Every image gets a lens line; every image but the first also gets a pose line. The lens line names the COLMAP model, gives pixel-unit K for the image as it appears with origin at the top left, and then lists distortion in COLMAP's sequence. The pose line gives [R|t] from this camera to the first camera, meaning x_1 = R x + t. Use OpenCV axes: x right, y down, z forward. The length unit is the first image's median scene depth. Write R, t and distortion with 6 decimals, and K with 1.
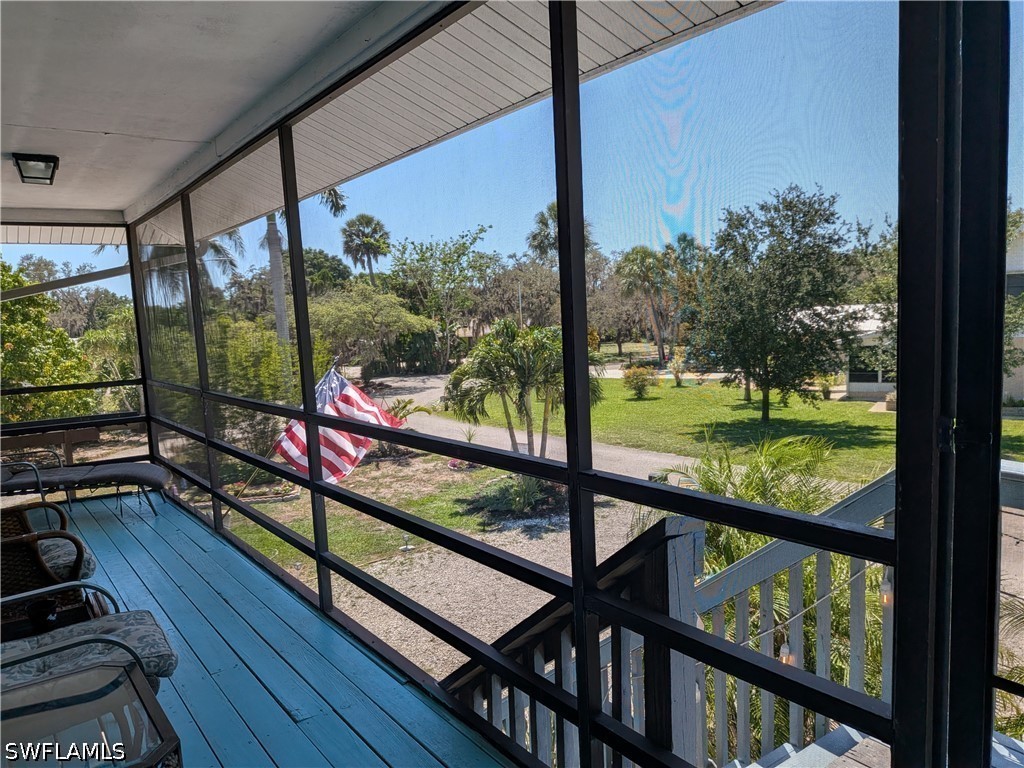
lens RADIAL K [[739.9, 0, 518.4], [0, 739.9, 384.5], [0, 0, 1]] dist [0.089886, -0.155625]
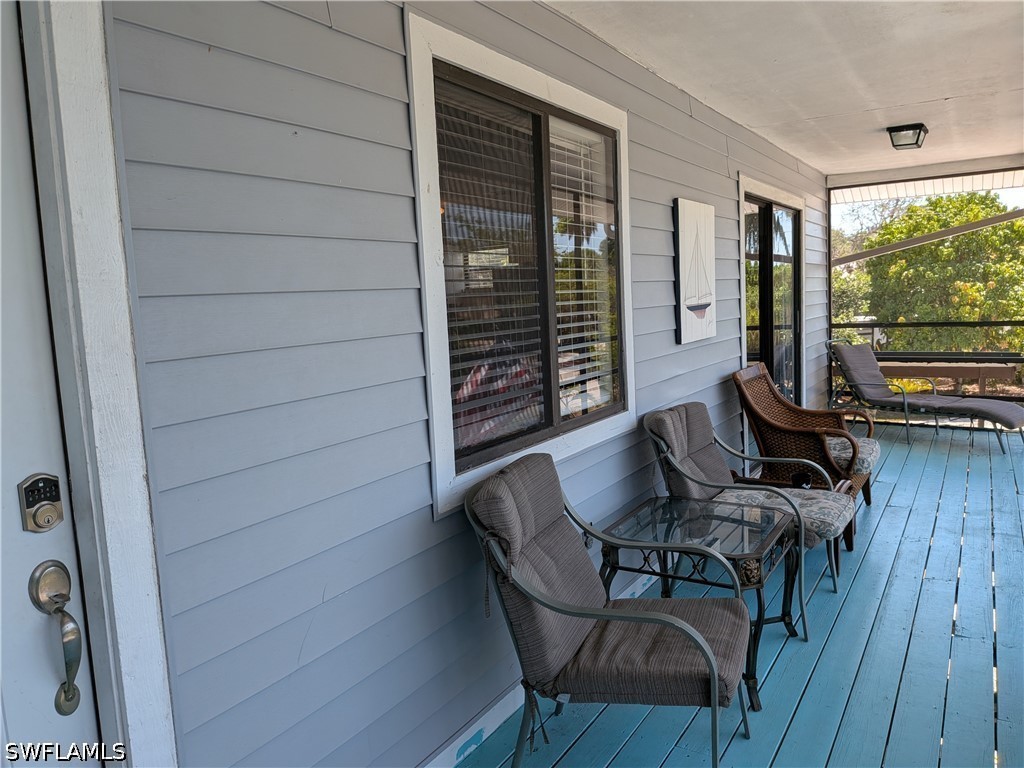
lens RADIAL K [[739.9, 0, 518.4], [0, 739.9, 384.5], [0, 0, 1]] dist [0.089886, -0.155625]
pose [[0.361608, 0.142427, -0.921387, 0.212818], [-0.065582, 0.989700, 0.127248, -0.007806], [0.930021, 0.014412, 0.367224, -0.004959]]
